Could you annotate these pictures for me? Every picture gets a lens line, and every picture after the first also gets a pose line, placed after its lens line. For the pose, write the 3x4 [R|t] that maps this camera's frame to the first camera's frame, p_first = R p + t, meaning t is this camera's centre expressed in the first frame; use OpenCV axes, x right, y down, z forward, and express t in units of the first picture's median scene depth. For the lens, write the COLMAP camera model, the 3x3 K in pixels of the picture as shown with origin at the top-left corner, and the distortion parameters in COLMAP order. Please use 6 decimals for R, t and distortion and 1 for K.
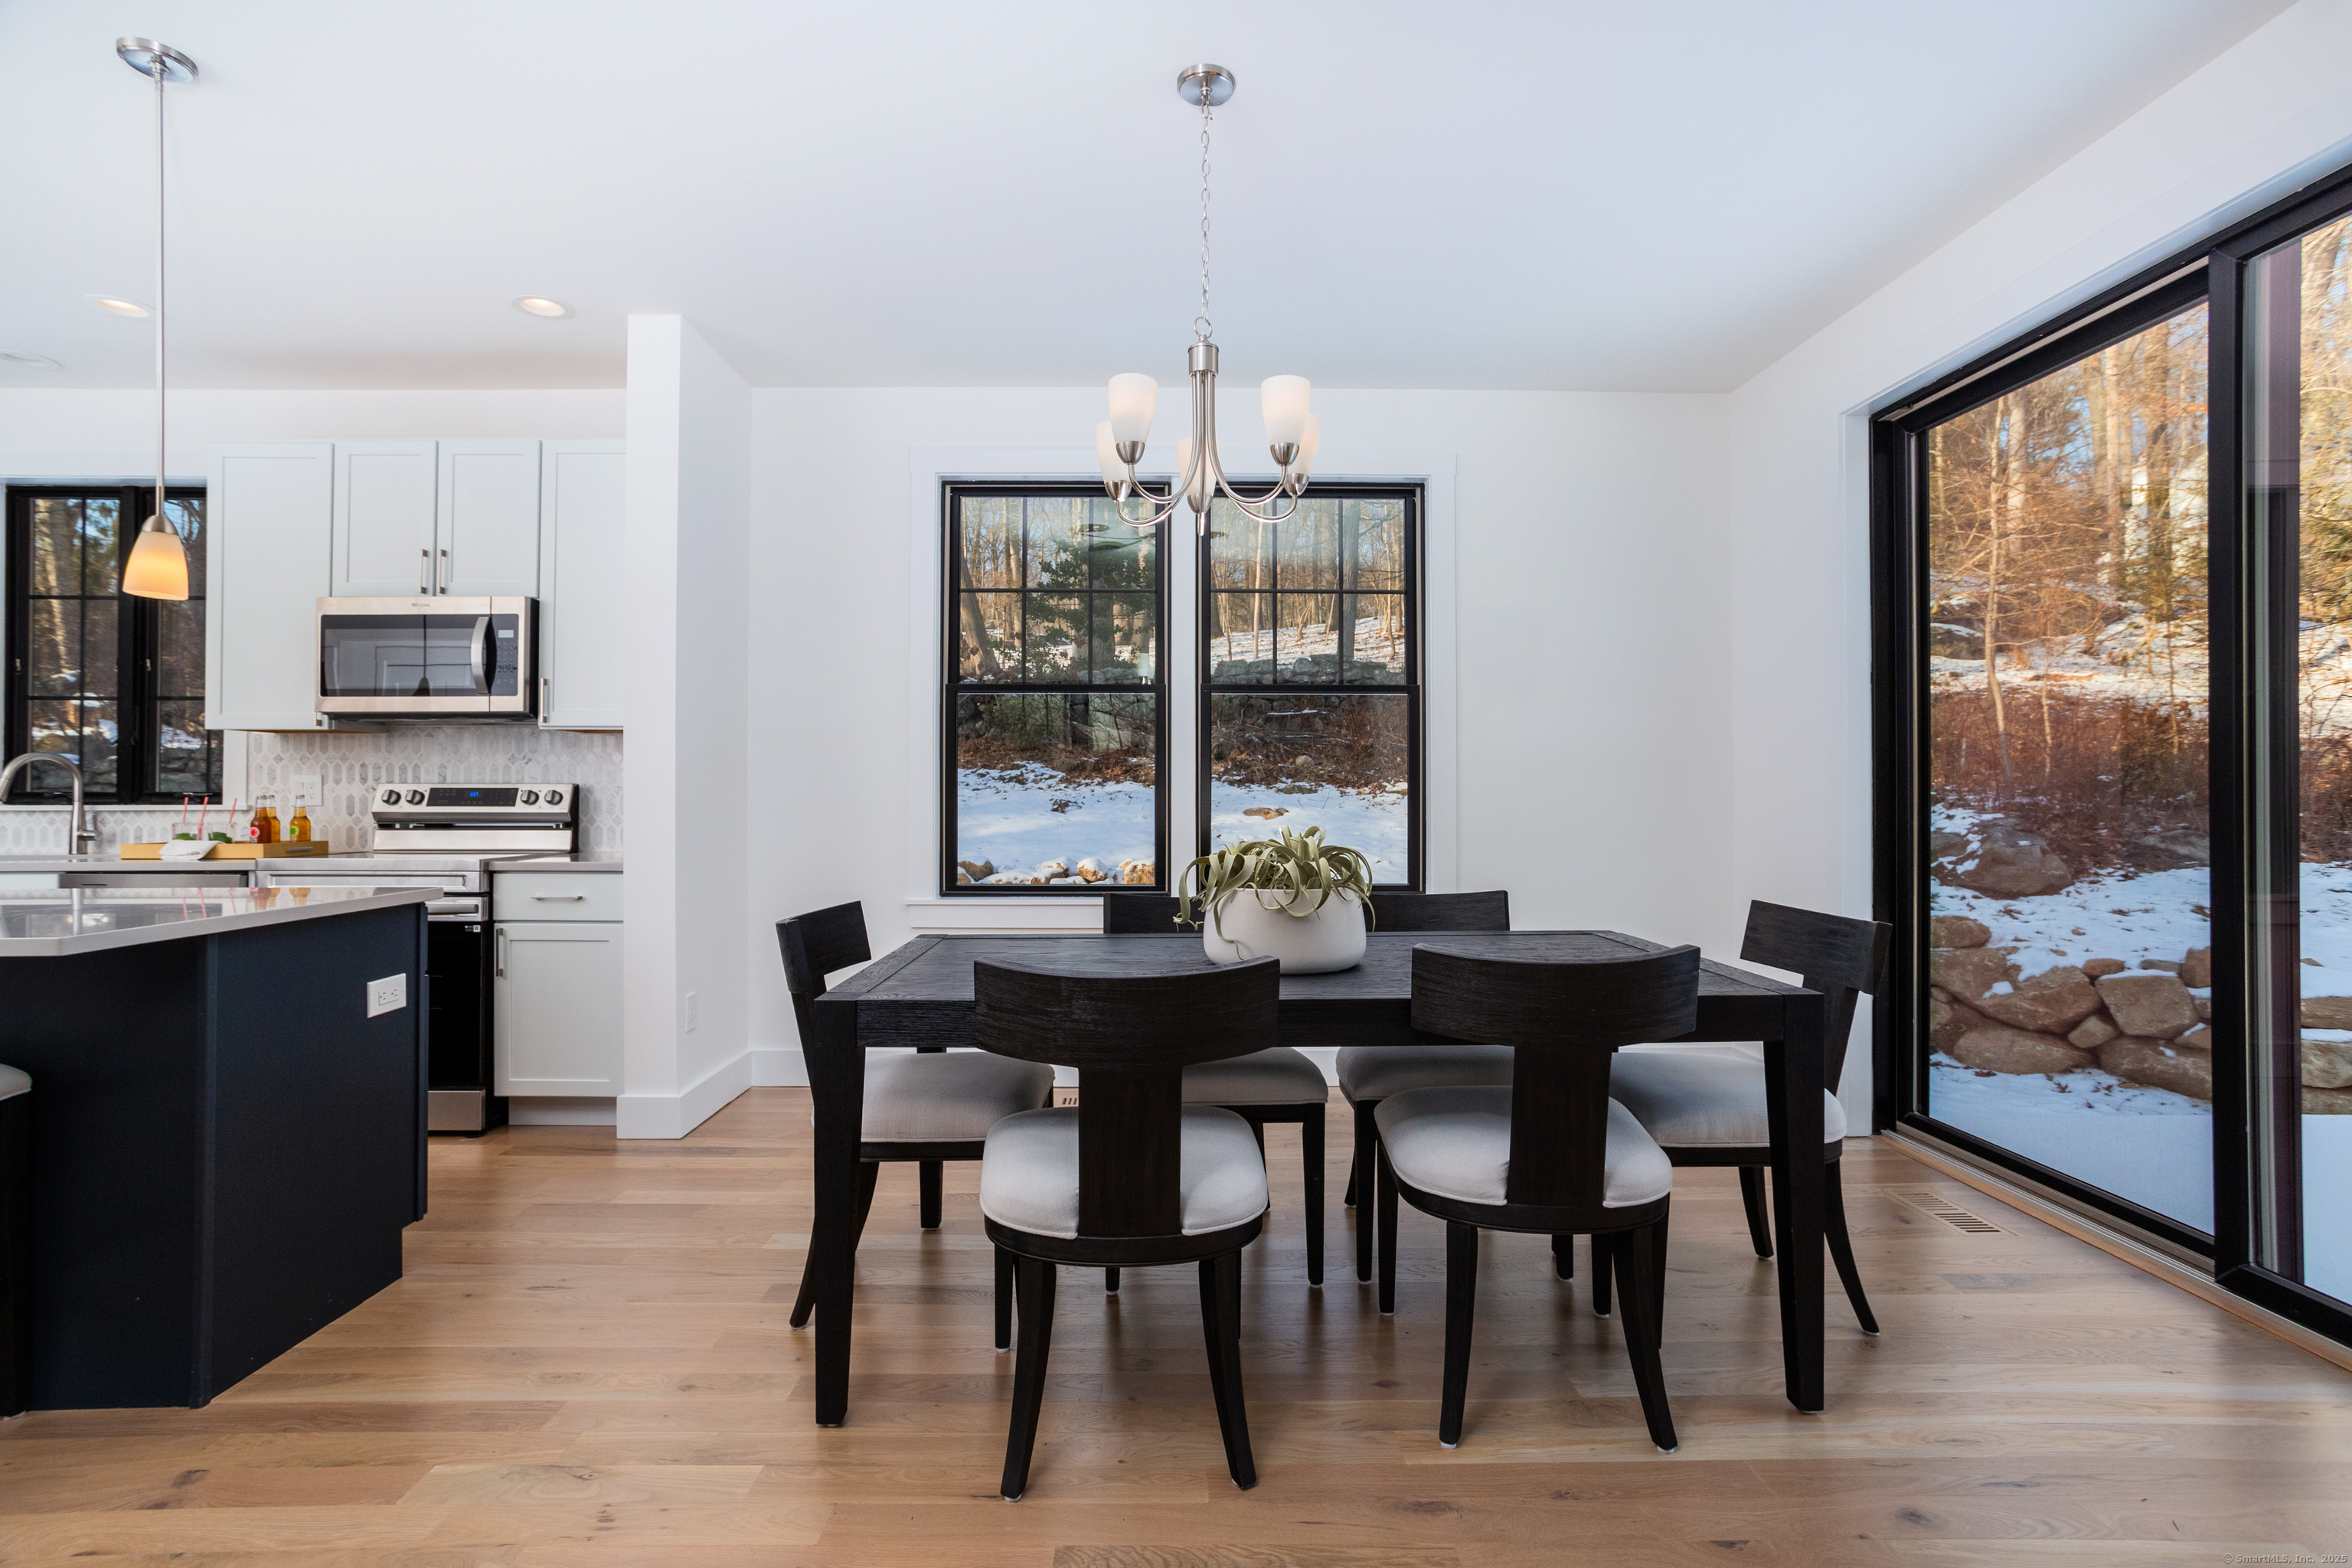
lens RADIAL K [[1161.8, 0, 1164.9], [0, 1161.8, 781.1], [0, 0, 1]] dist [-0.012286, 0.000583]
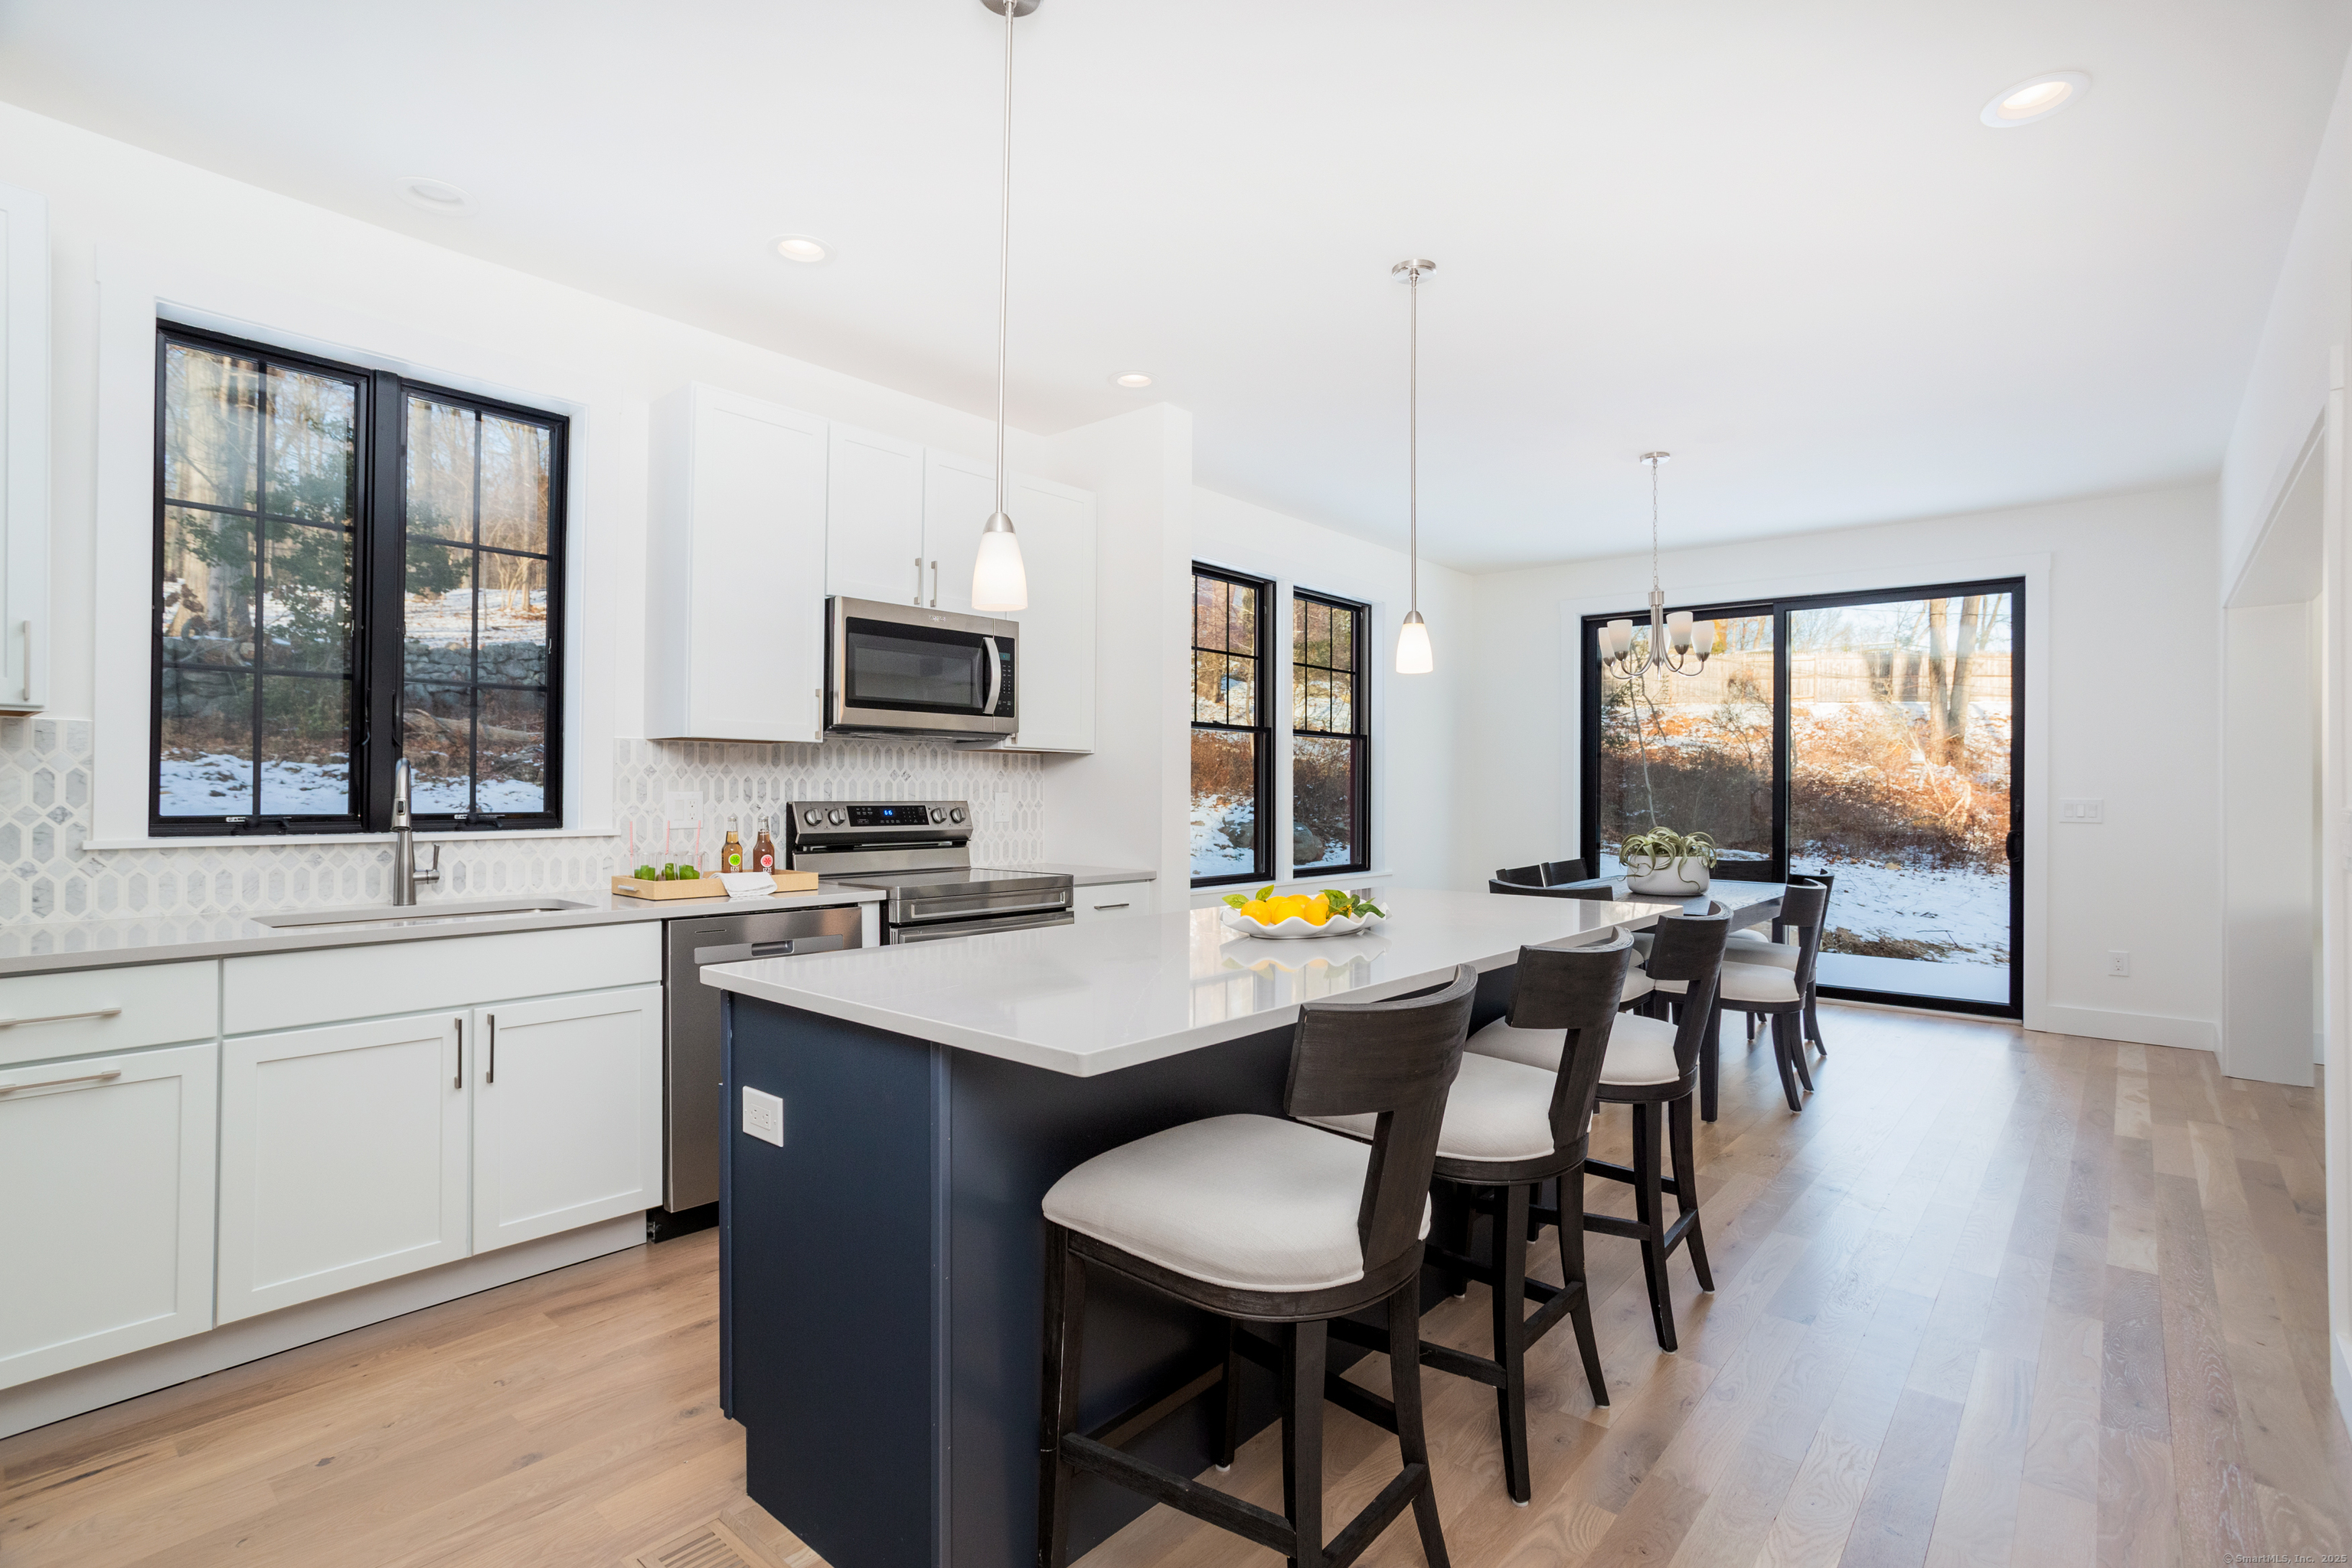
lens RADIAL K [[1161.8, 0, 1164.9], [0, 1161.8, 781.1], [0, 0, 1]] dist [-0.012286, 0.000583]
pose [[0.645932, 0.010055, 0.763328, -1.155011], [-0.011339, 0.999929, -0.003576, -0.013418], [-0.763310, -0.006346, 0.646001, 0.201116]]
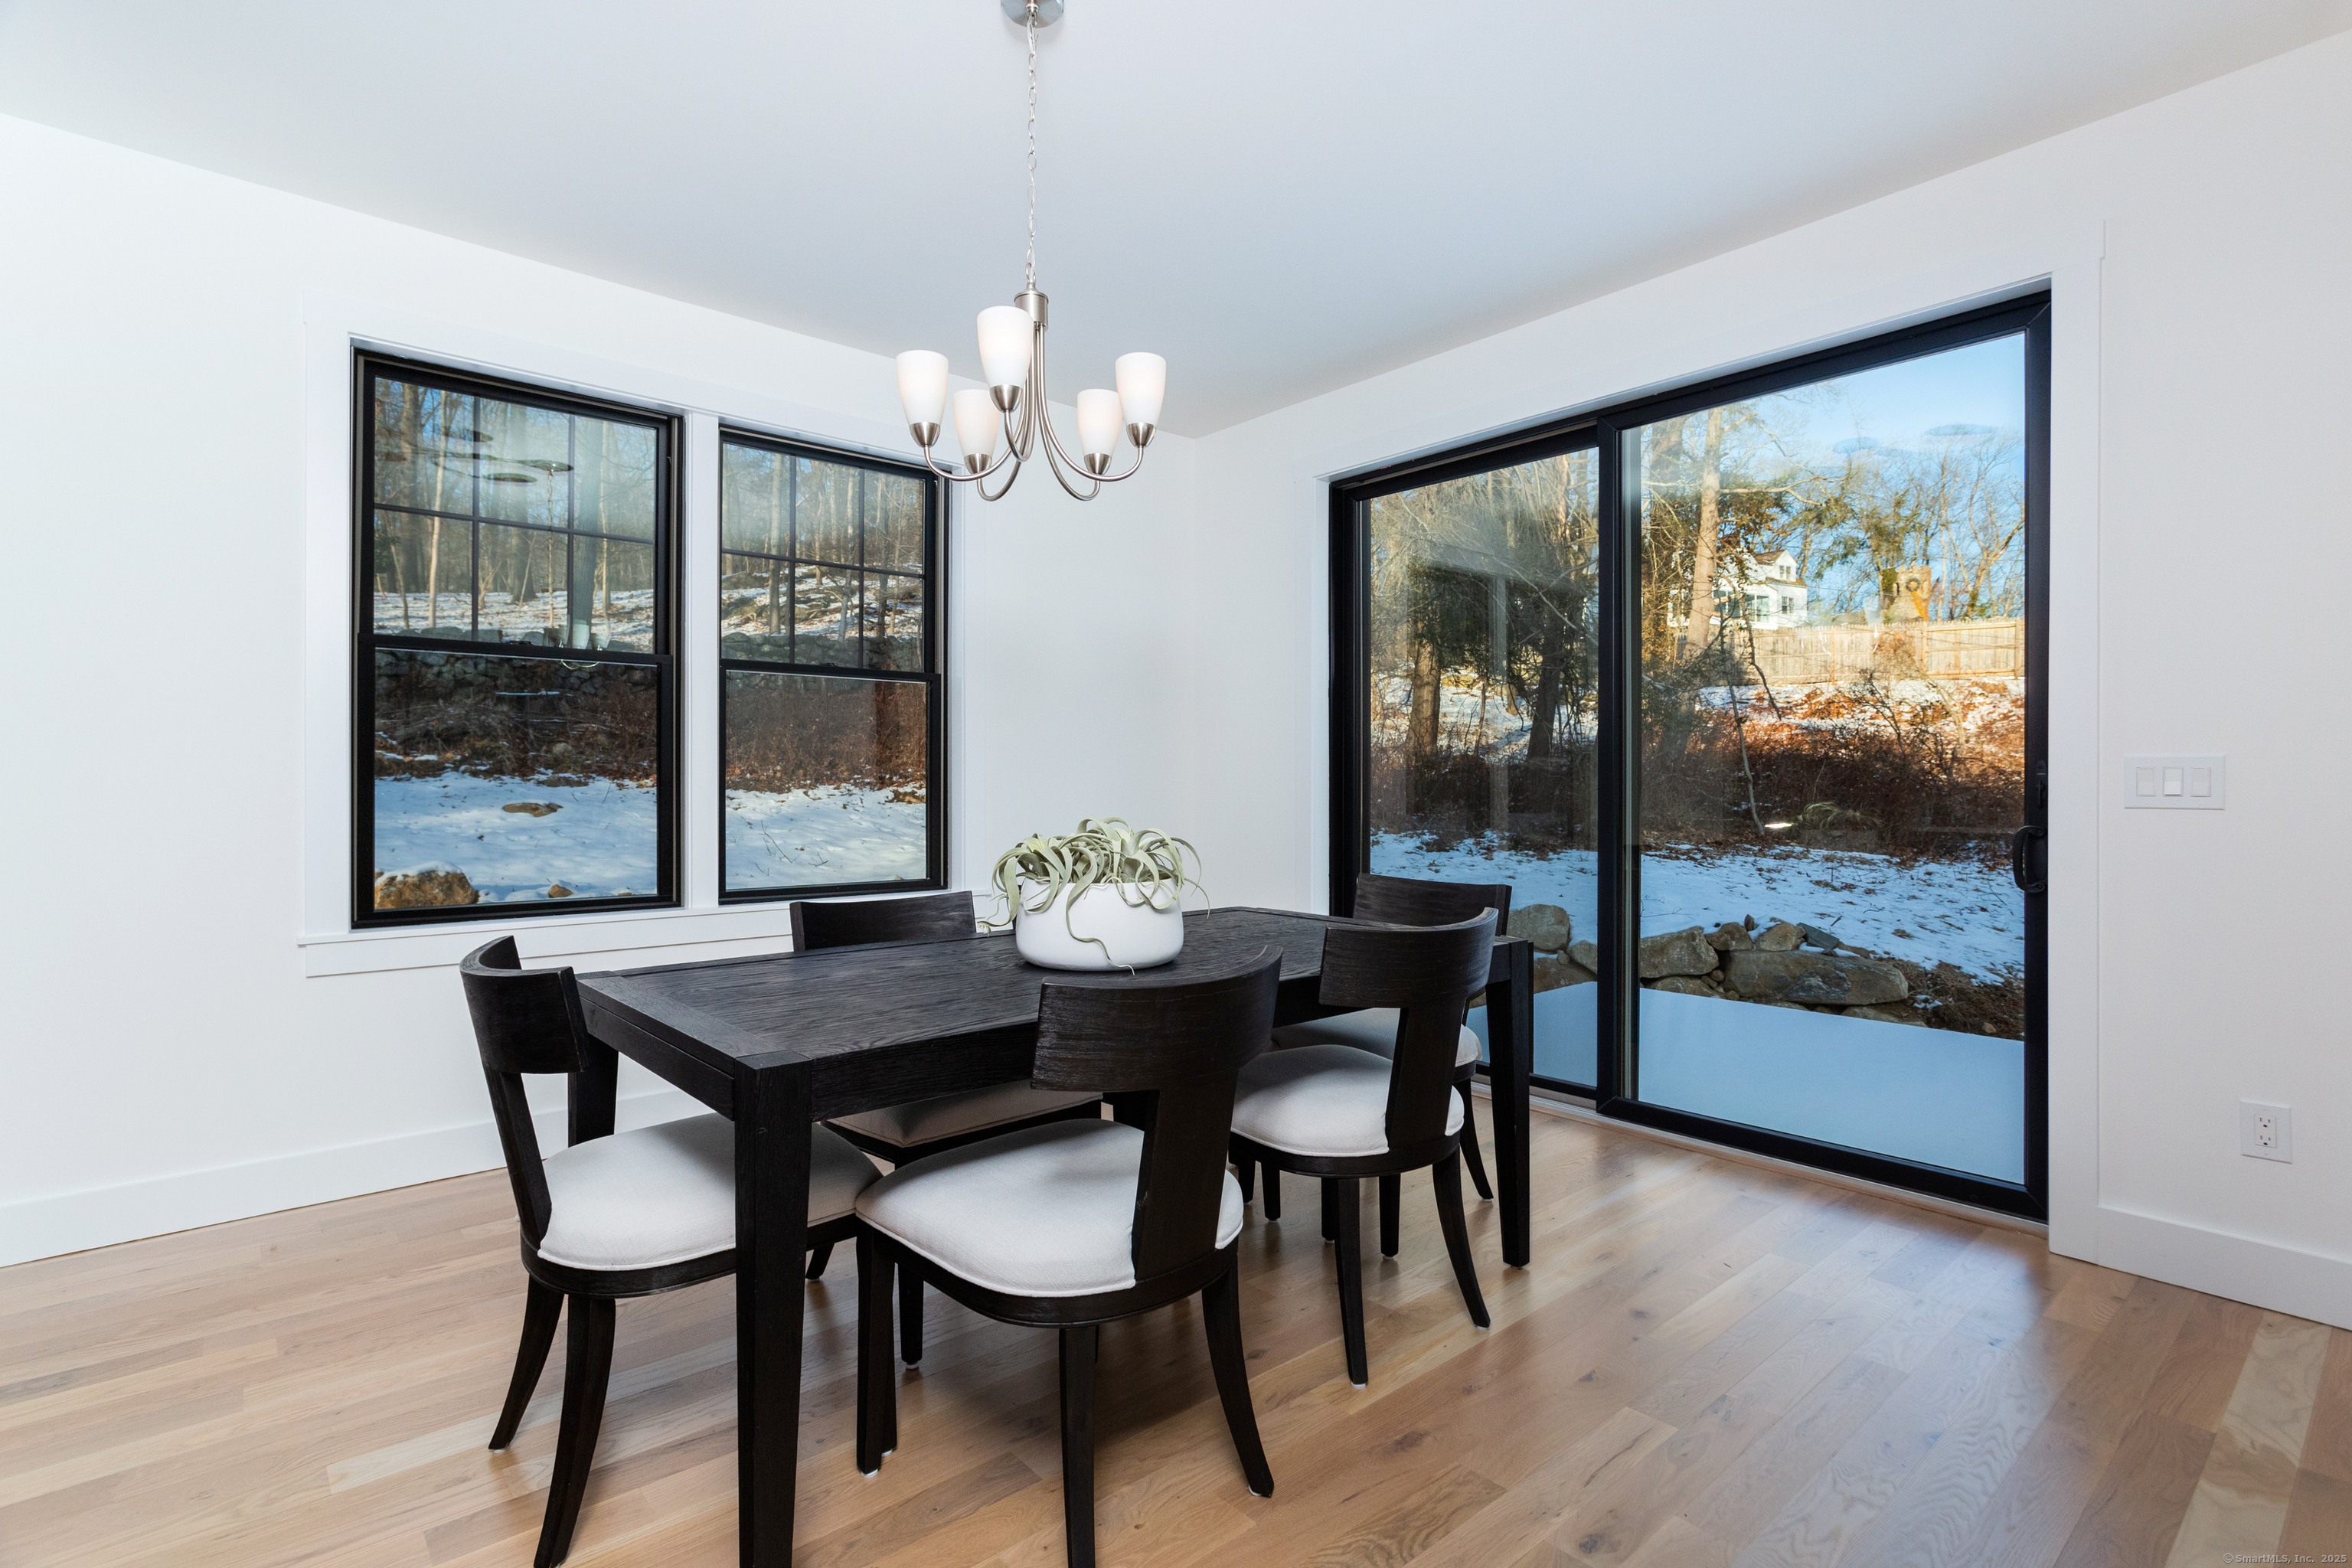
lens RADIAL K [[1139.5, 0, 1177.5], [0, 1139.5, 774.4], [0, 0, 1]] dist [0.001649, 0.000688]
pose [[0.763335, 0.004510, 0.645988, -0.257569], [-0.004539, 0.999988, -0.001618, 0.002945], [-0.645987, -0.001697, 0.763346, 0.133973]]
